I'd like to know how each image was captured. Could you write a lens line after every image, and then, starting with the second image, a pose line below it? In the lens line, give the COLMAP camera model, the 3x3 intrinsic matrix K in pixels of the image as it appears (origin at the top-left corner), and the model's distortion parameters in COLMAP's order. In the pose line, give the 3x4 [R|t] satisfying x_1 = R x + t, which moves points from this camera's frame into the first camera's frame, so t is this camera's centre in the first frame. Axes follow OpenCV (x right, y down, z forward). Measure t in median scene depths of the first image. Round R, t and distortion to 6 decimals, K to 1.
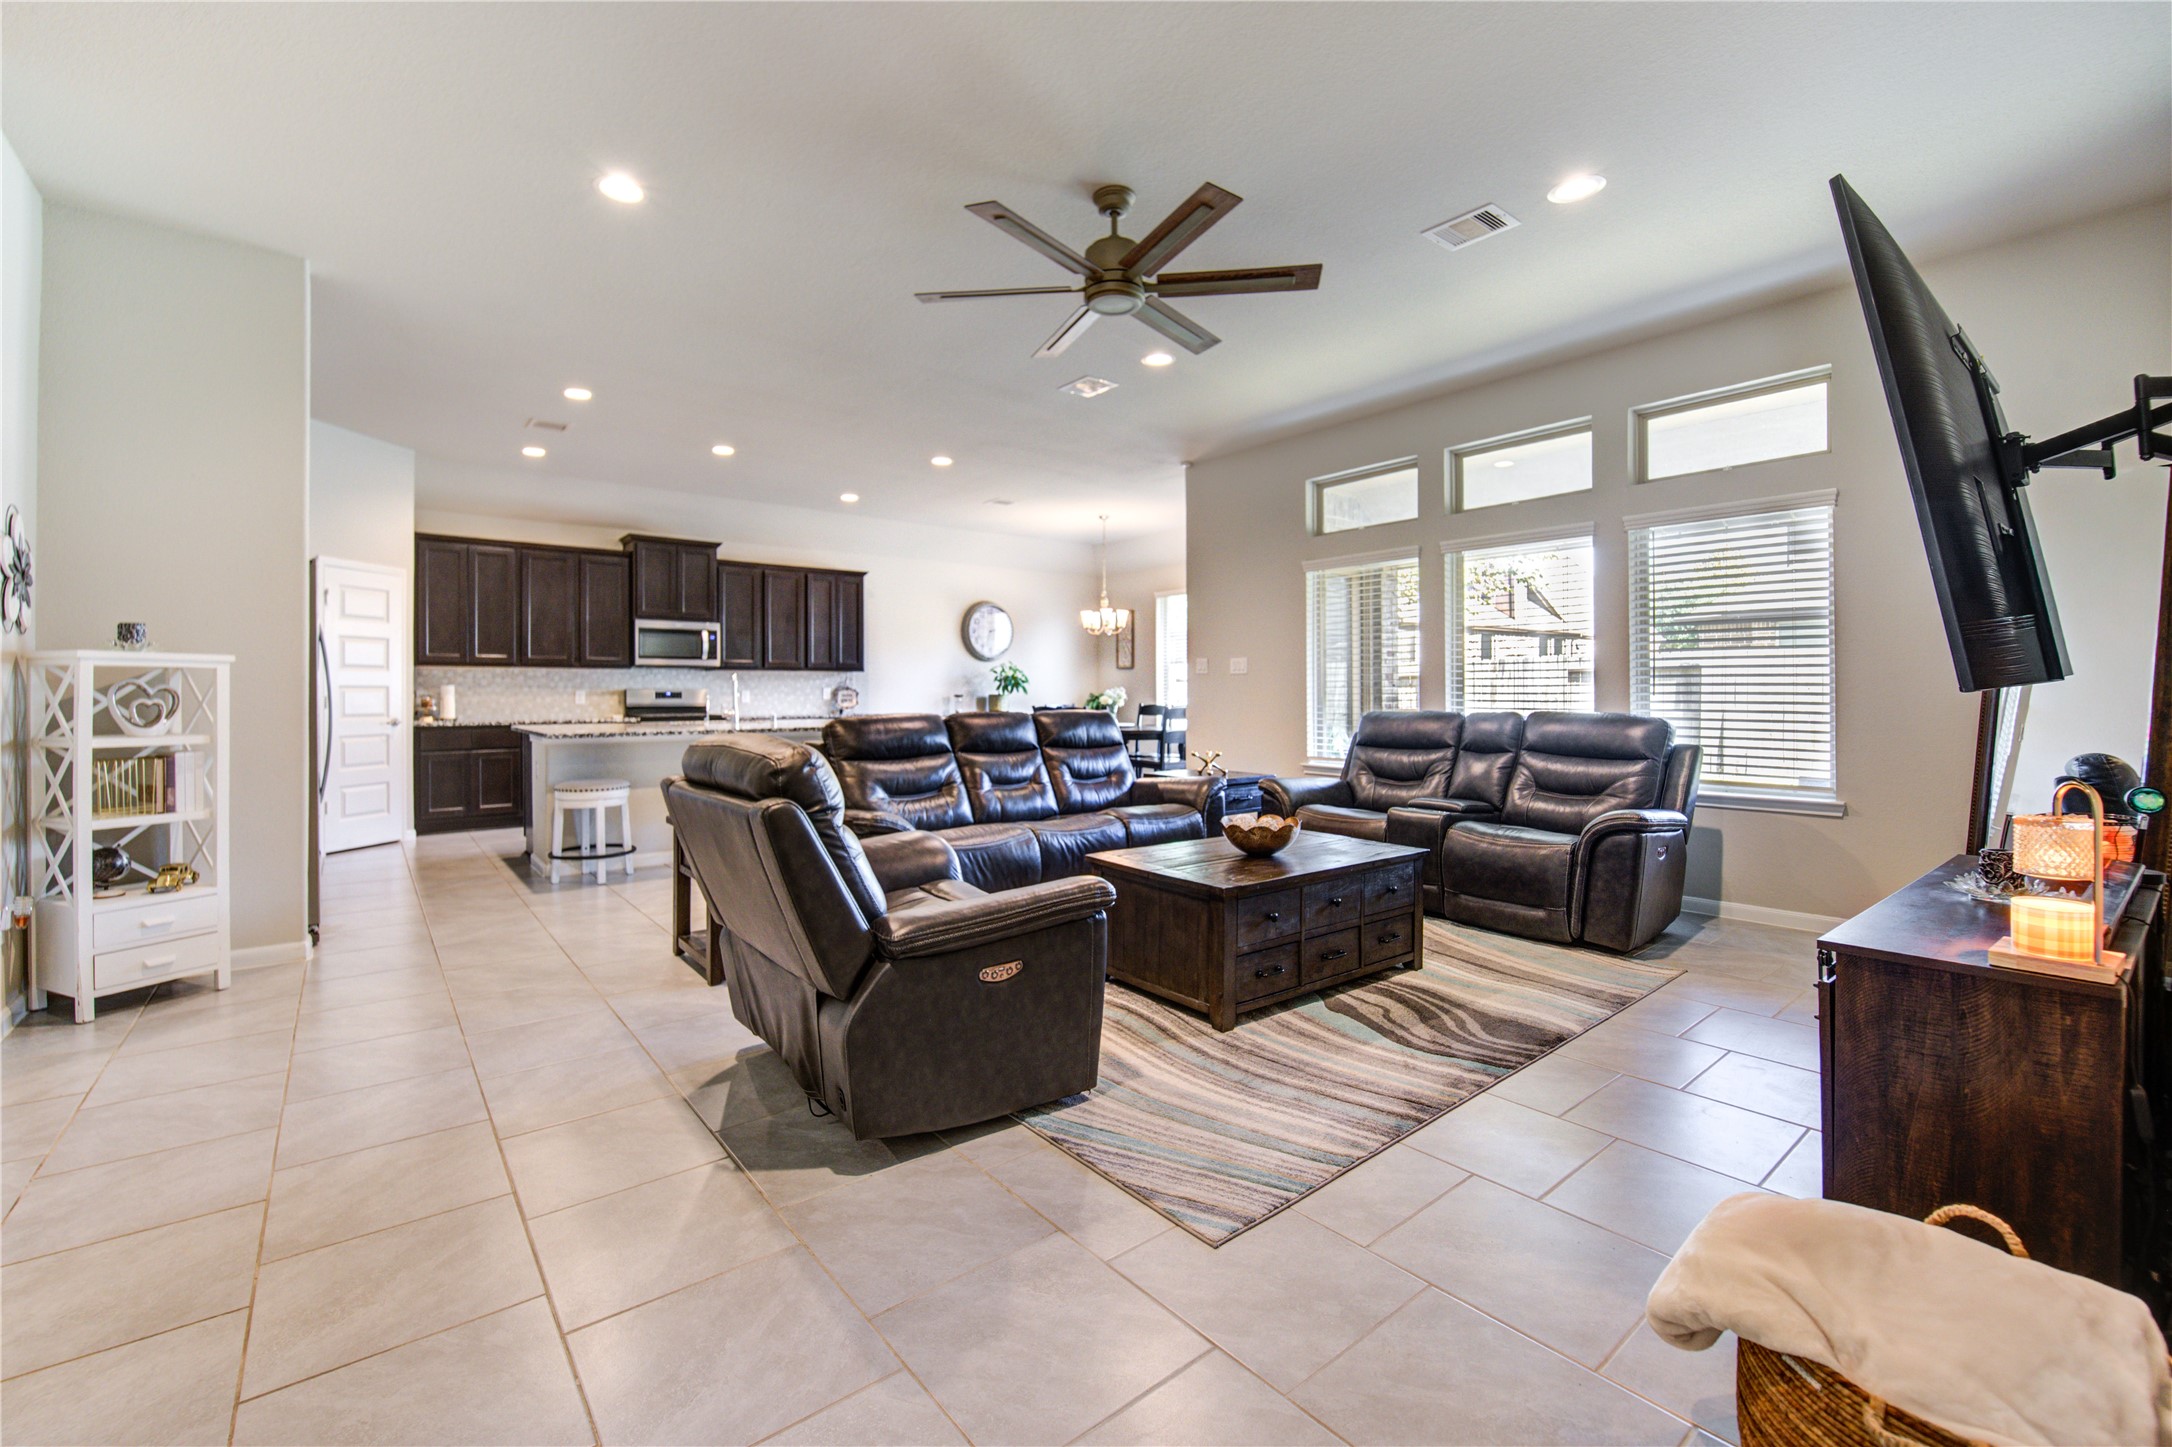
lens RADIAL K [[890.3, 0, 1074.2], [0, 890.3, 688.4], [0, 0, 1]] dist [-0.006872, 0.001451]
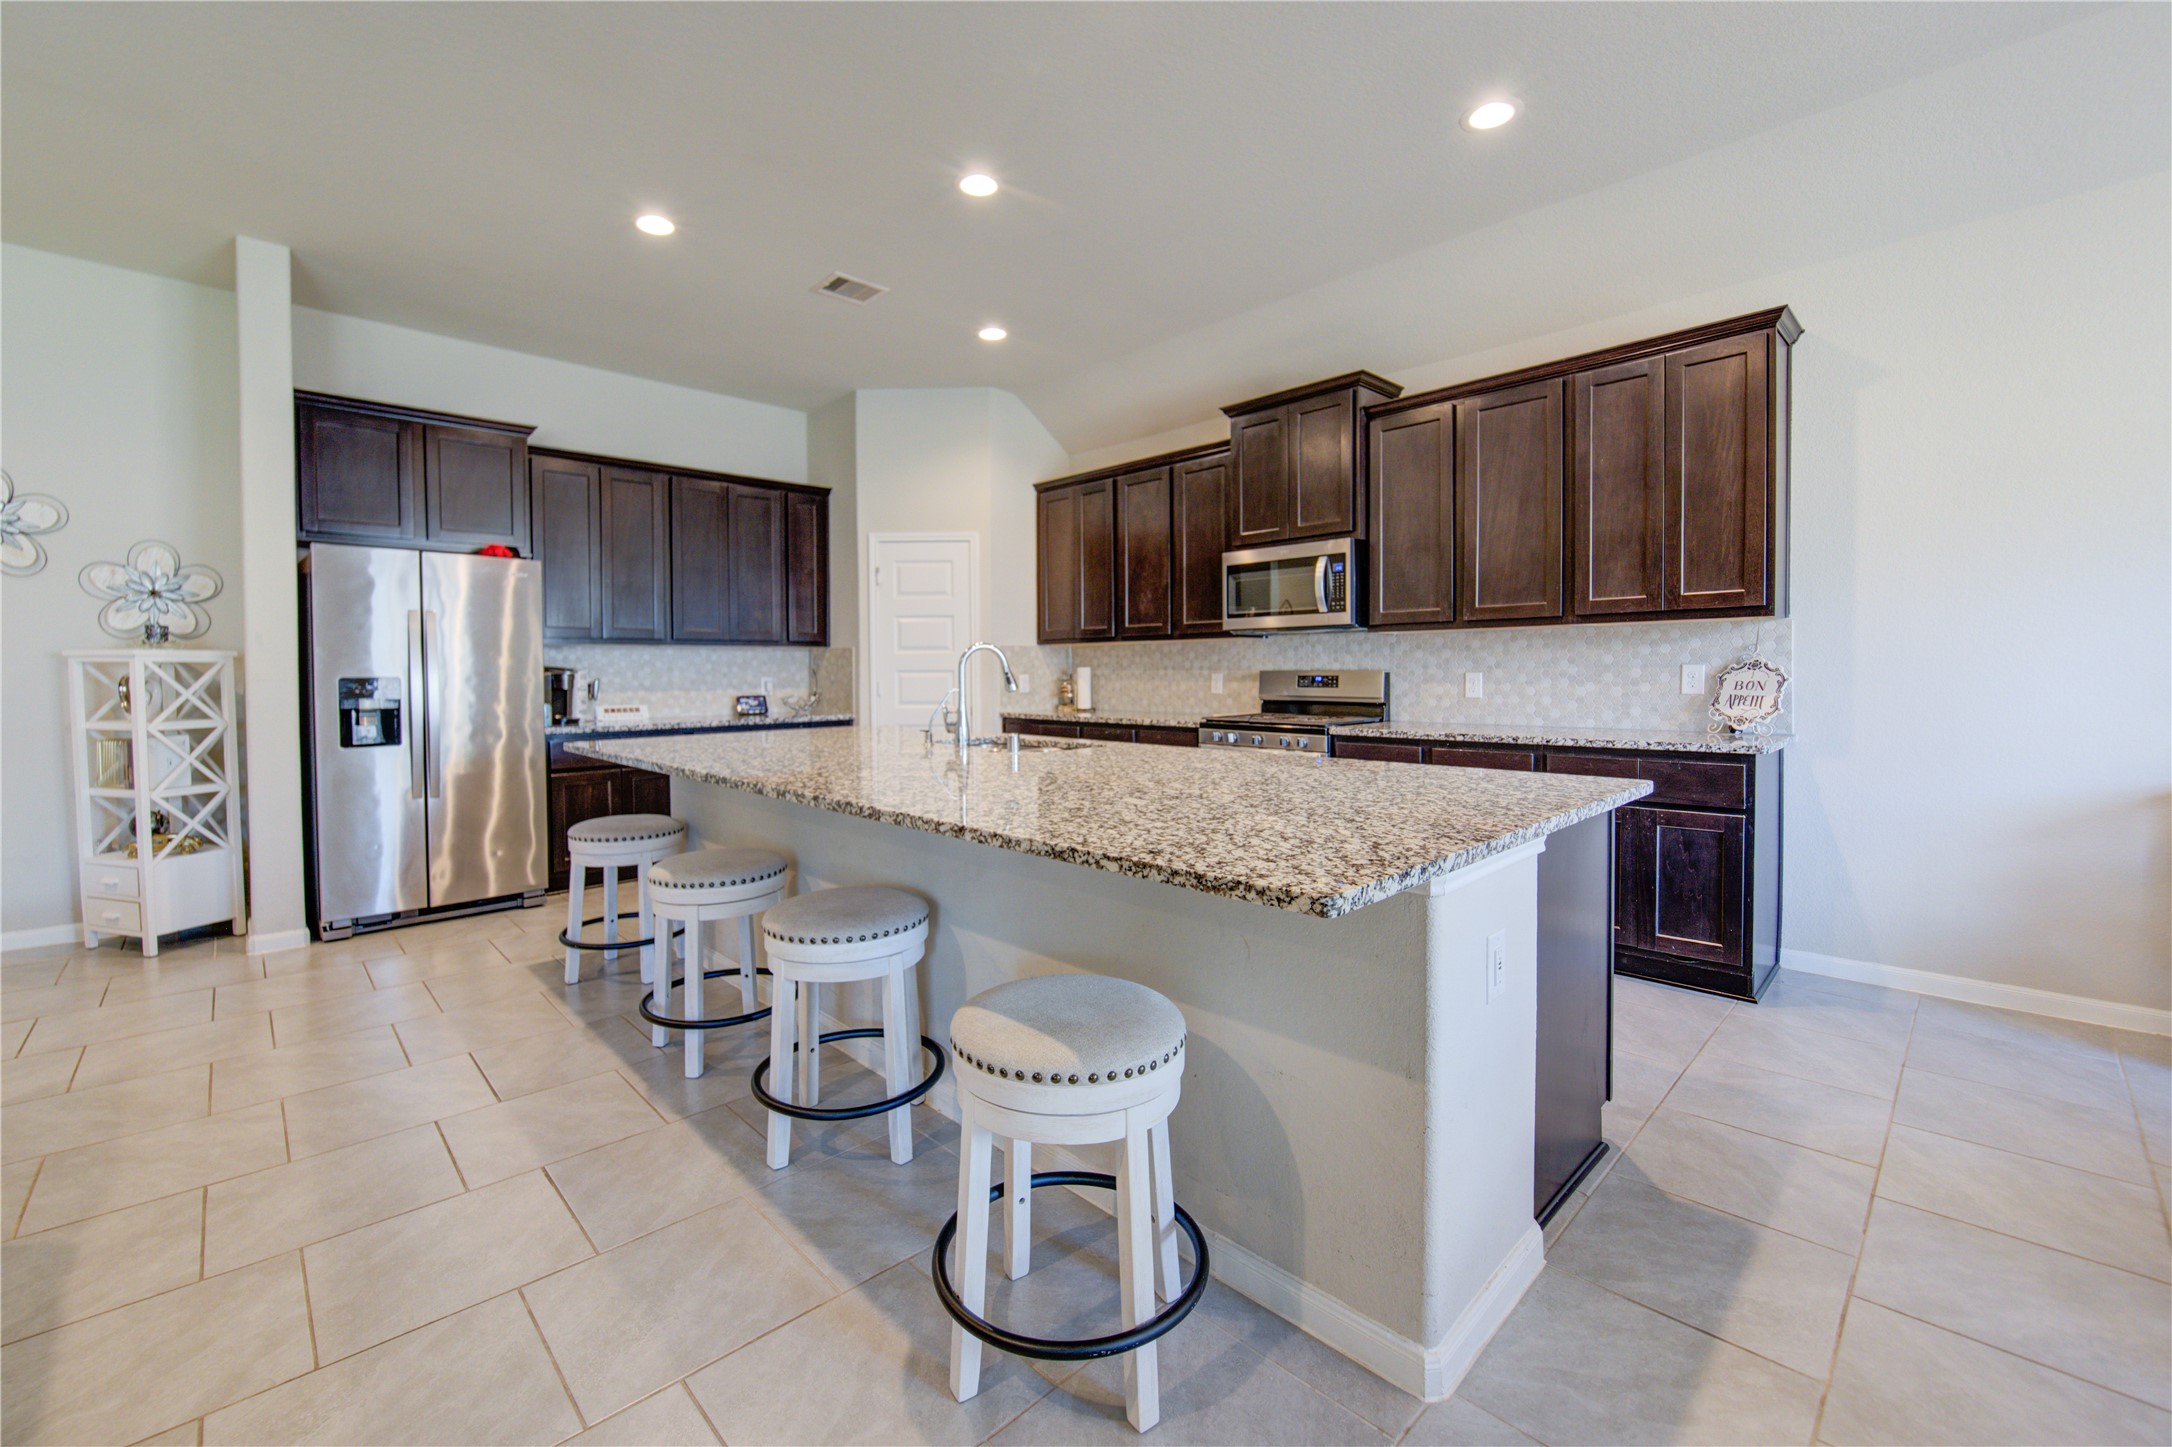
lens RADIAL K [[890.3, 0, 1089.4], [0, 890.3, 673.0], [0, 0, 1]] dist [-0.006872, 0.001451]
pose [[0.083946, 0.005714, -0.996454, 0.084852], [0.011695, 0.999909, 0.006719, -0.003178], [0.996402, -0.012218, 0.083872, 0.873241]]
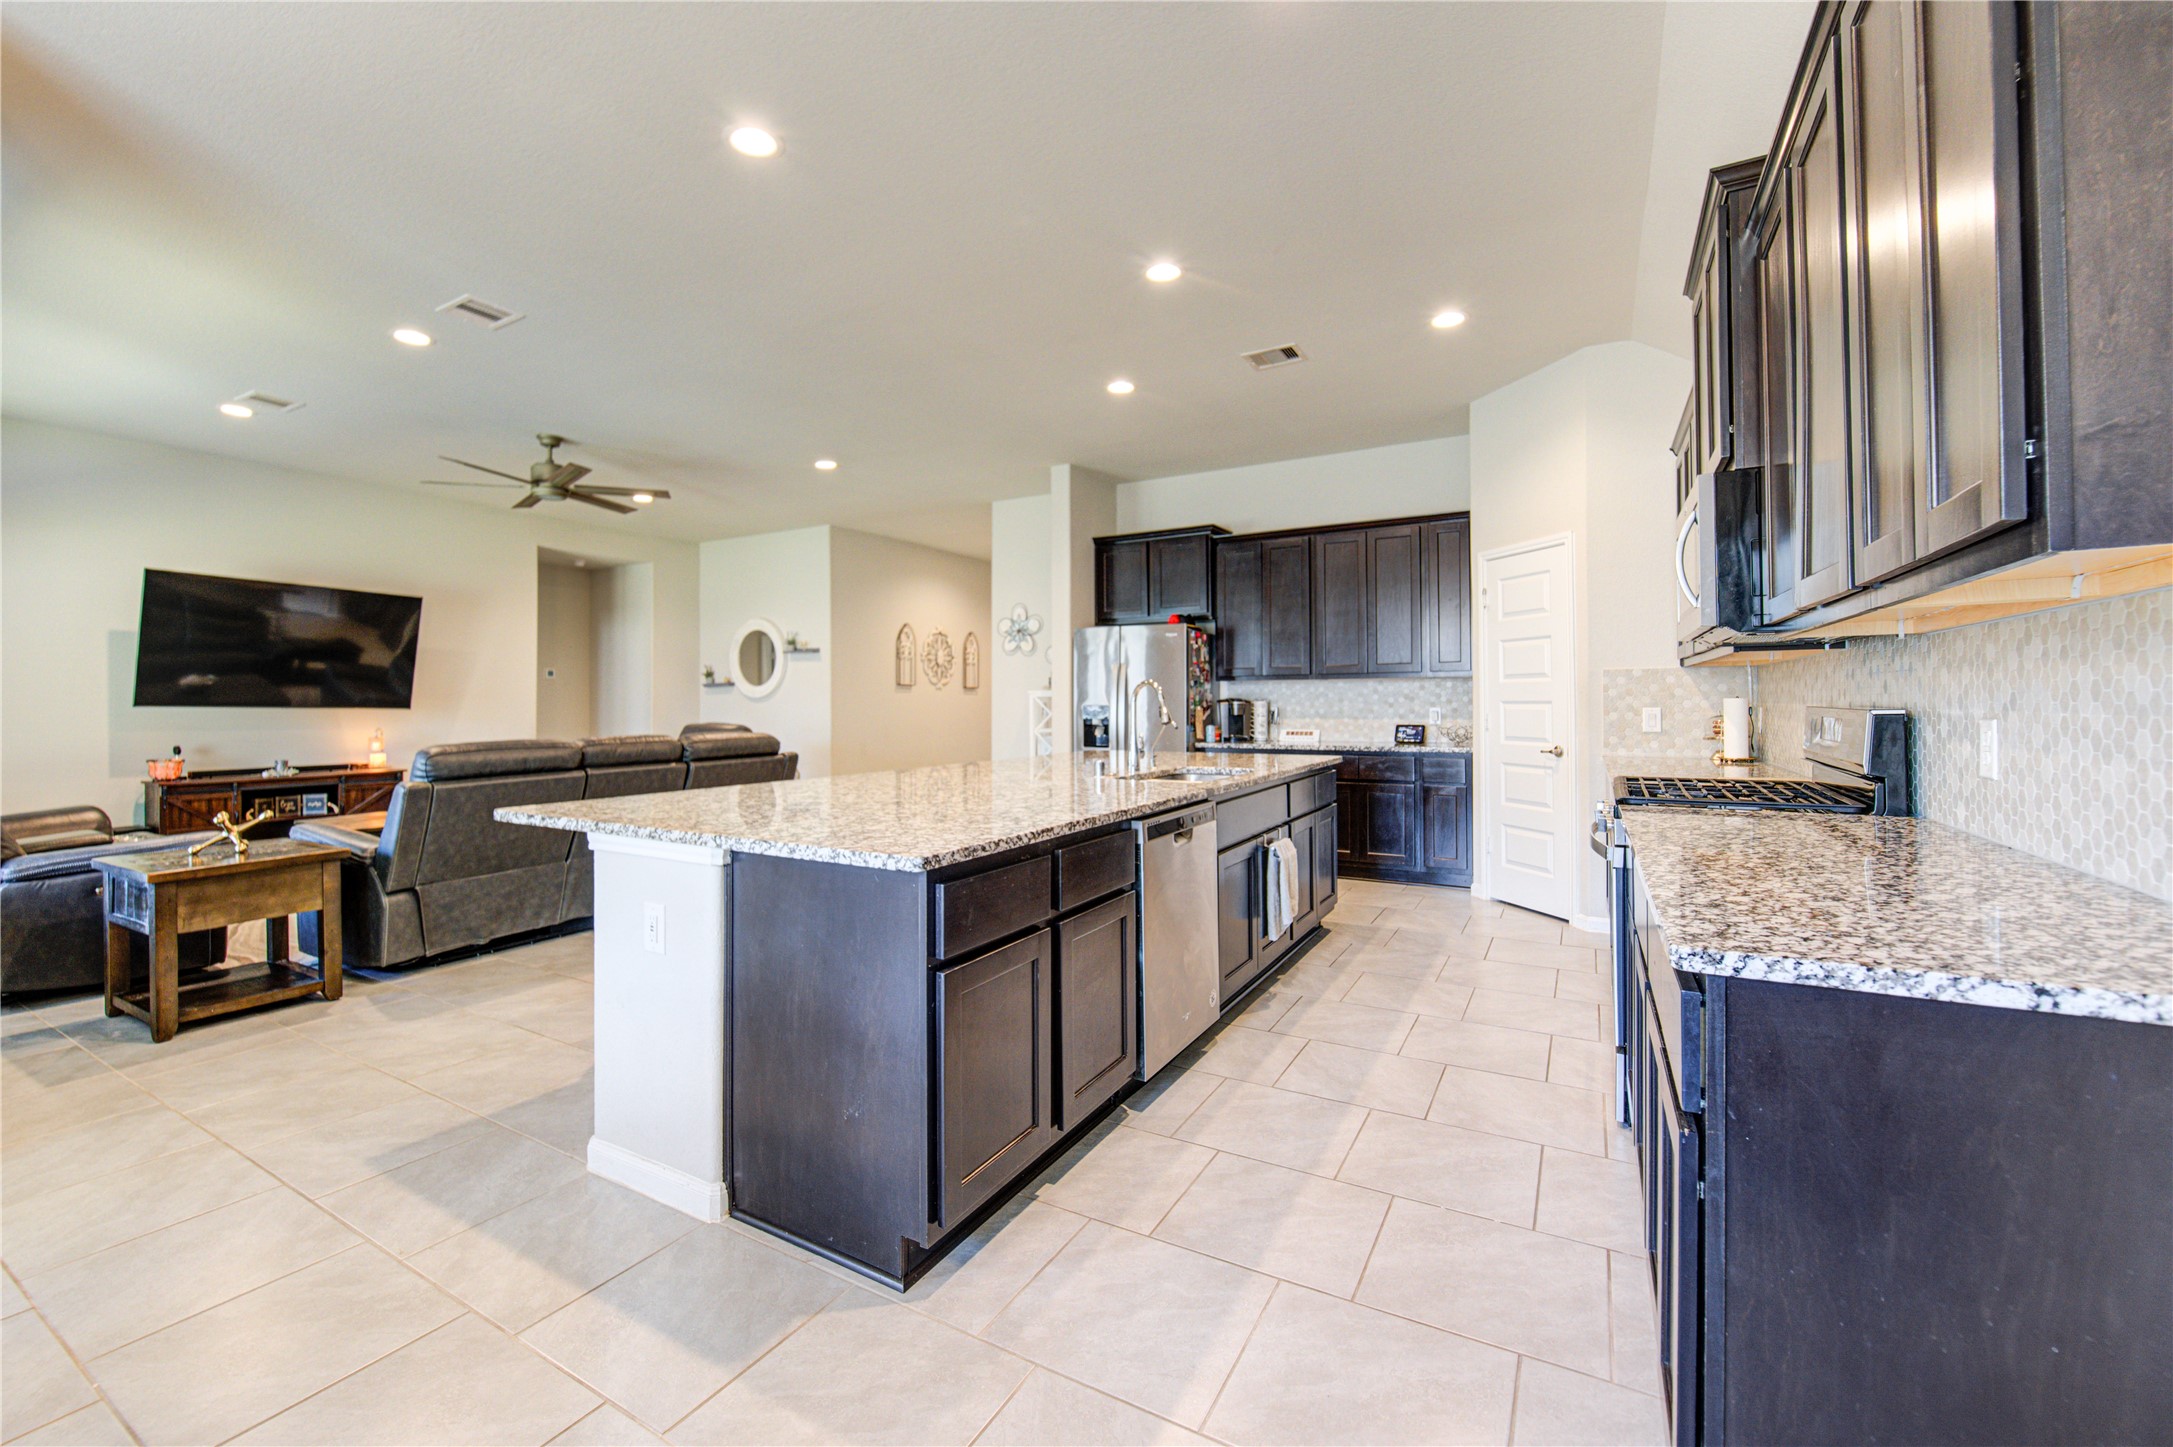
lens RADIAL K [[890.7, 0, 1063.5], [0, 890.7, 678.0], [0, 0, 1]] dist [-0.006872, 0.001451]
pose [[-0.939897, -0.001812, -0.341452, -0.126898], [0.009321, 0.999477, -0.030963, -0.002423], [0.341330, -0.032284, -0.939389, 1.272475]]
